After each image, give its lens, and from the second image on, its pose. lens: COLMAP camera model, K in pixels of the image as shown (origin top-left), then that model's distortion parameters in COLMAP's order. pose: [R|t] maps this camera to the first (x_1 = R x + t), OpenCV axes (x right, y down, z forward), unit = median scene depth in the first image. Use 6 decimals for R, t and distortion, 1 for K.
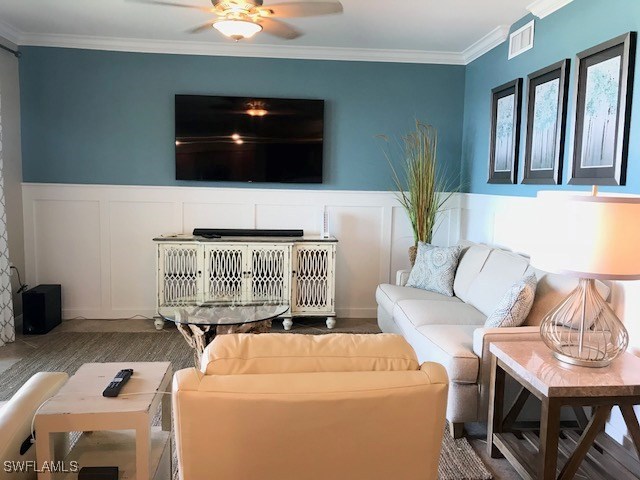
lens RADIAL K [[524.7, 0, 322.8], [0, 524.7, 238.3], [0, 0, 1]] dist [0.015469, -0.010229]
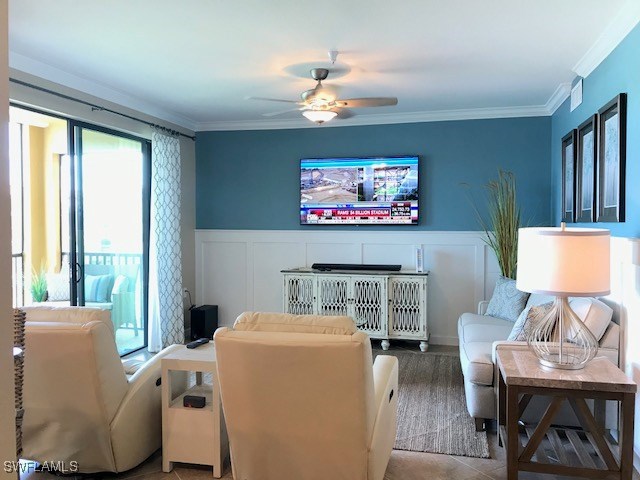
lens RADIAL K [[524.7, 0, 318.1], [0, 524.7, 239.5], [0, 0, 1]] dist [0.015469, -0.010229]
pose [[0.944505, -0.010064, -0.328343, 0.183803], [-0.016946, 0.996707, -0.079296, 0.024154], [0.328060, 0.080459, 0.941224, -0.180301]]
